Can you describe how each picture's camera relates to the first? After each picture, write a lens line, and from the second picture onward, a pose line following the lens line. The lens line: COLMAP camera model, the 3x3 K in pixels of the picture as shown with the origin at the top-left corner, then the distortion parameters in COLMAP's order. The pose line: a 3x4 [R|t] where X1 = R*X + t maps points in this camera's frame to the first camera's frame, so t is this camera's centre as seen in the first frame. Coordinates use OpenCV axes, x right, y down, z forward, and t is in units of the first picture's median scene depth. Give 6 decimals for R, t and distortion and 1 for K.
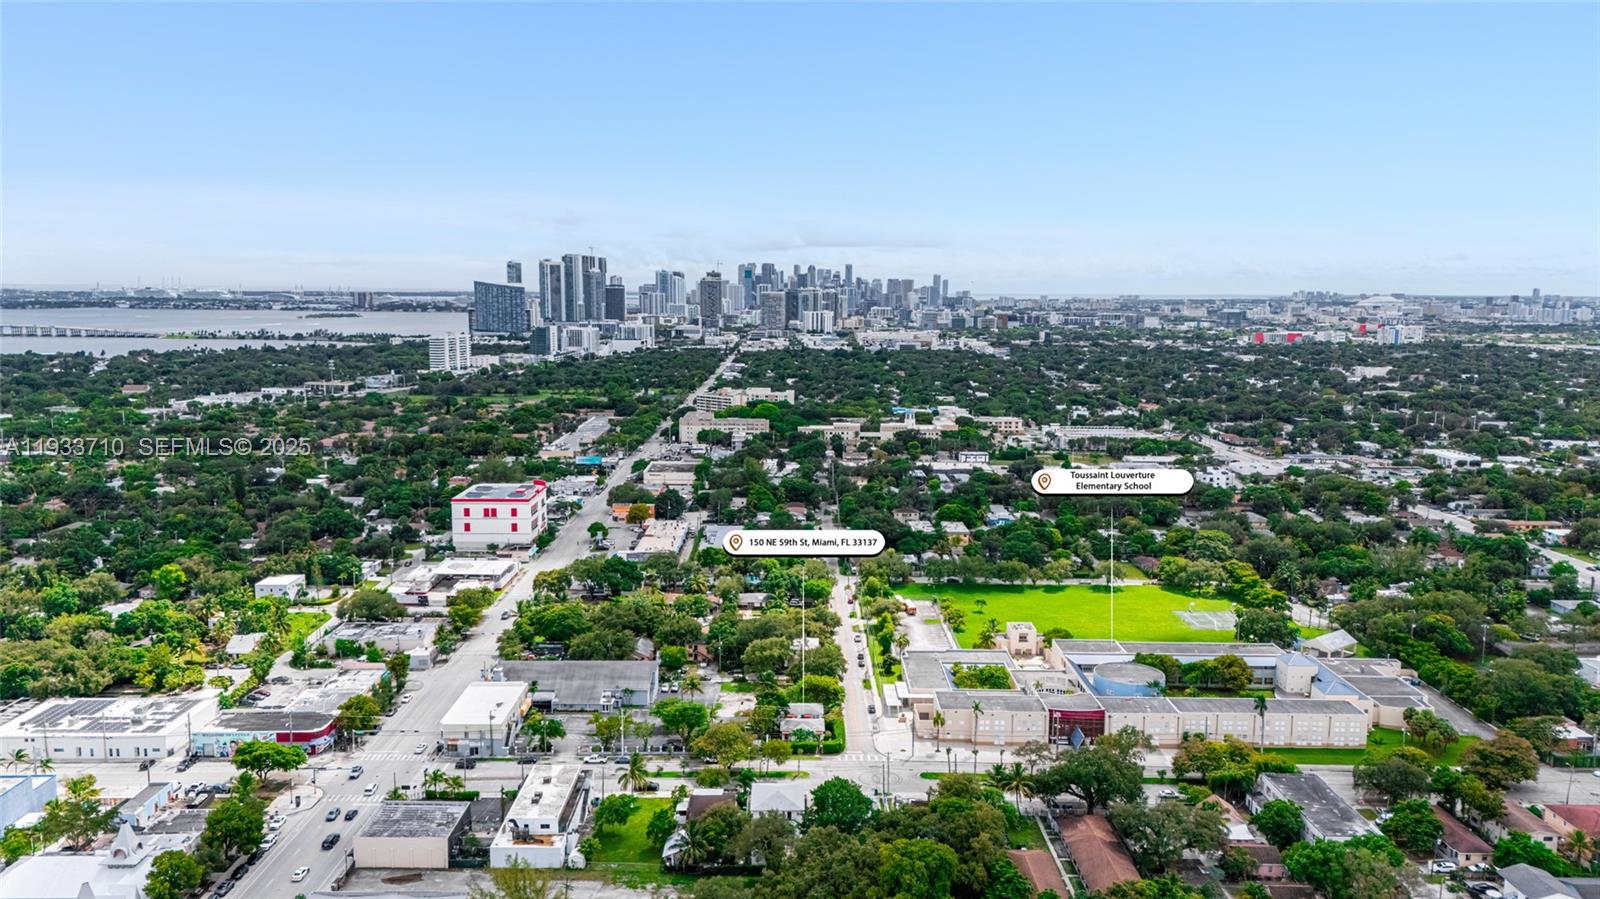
lens RADIAL K [[1184.3, 0, 805.0], [0, 1184.3, 449.9], [0, 0, 1]] dist [0.062982, -0.050193]
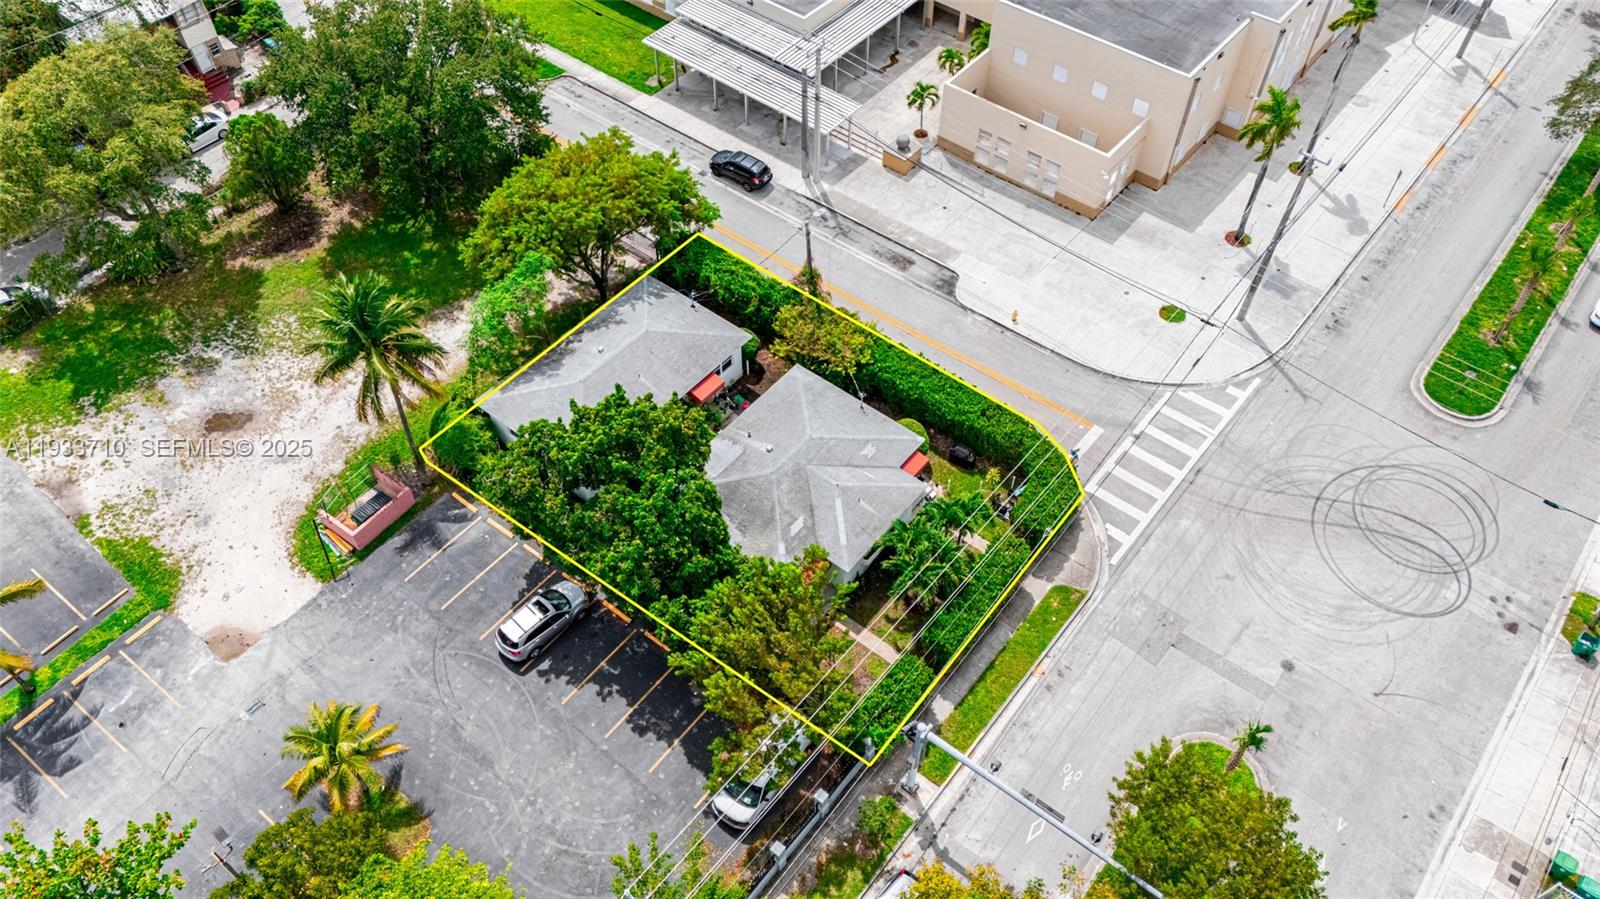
lens RADIAL K [[1184.3, 0, 805.0], [0, 1184.3, 449.9], [0, 0, 1]] dist [0.062982, -0.050193]
pose [[0.629736, -0.604866, 0.487412, -0.087808], [0.104486, 0.687706, 0.718431, 0.082512], [-0.769750, -0.401494, 0.496273, 0.834543]]
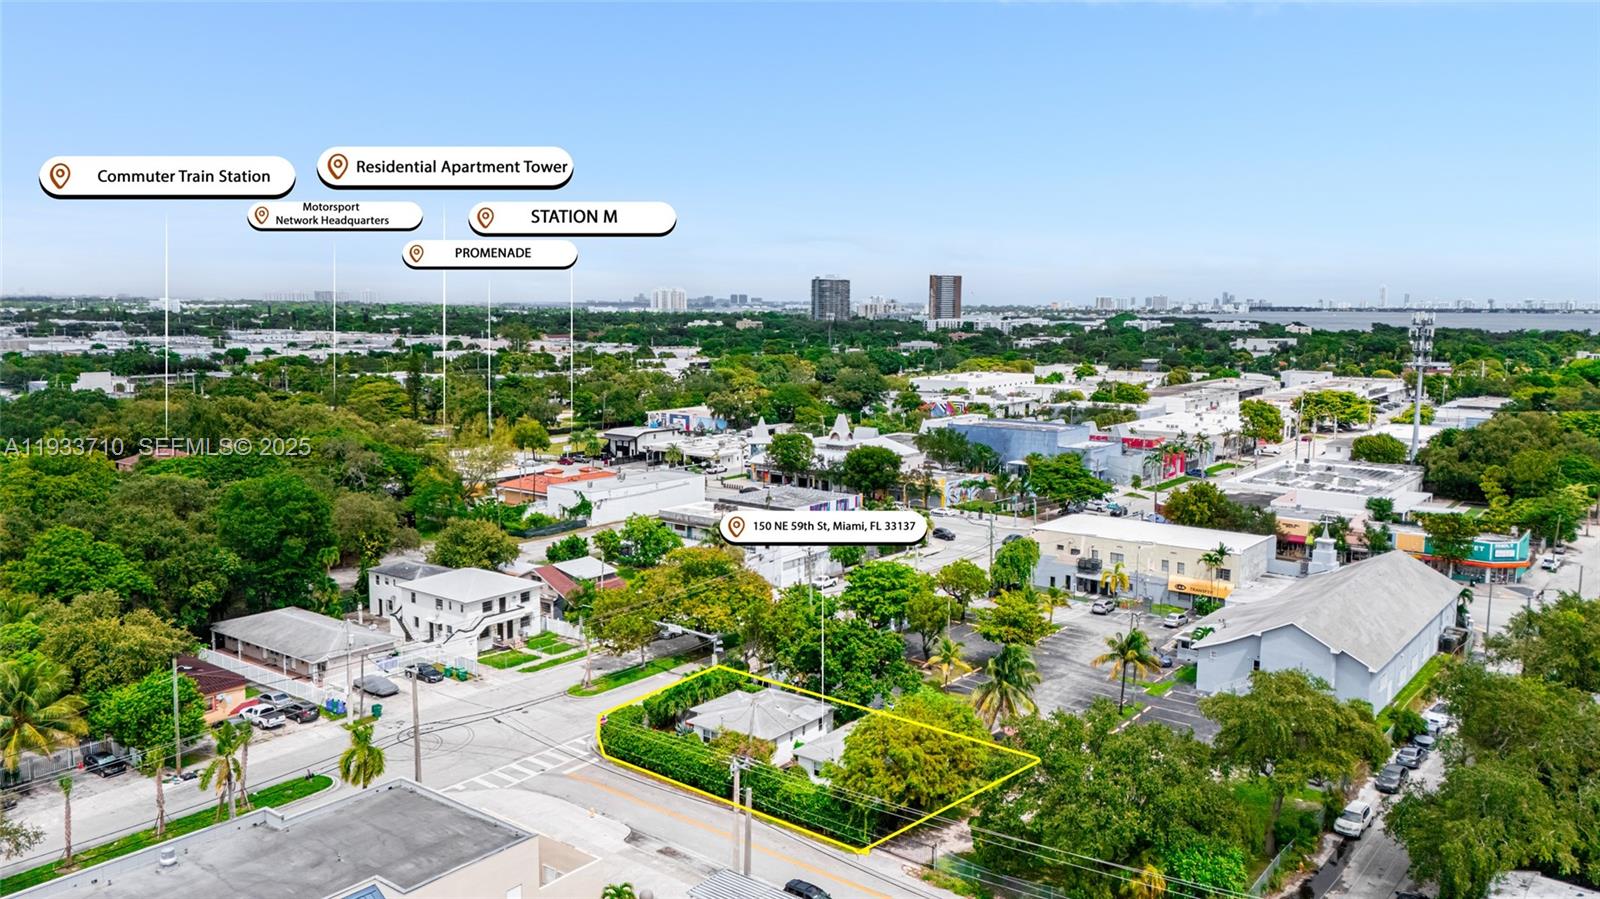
lens RADIAL K [[1184.3, 0, 805.0], [0, 1184.3, 449.9], [0, 0, 1]] dist [0.062982, -0.050193]
pose [[-0.617279, 0.089745, -0.781609, 0.237530], [-0.121713, 0.970619, 0.207571, 0.075632], [0.777273, 0.223261, -0.588219, 1.107887]]
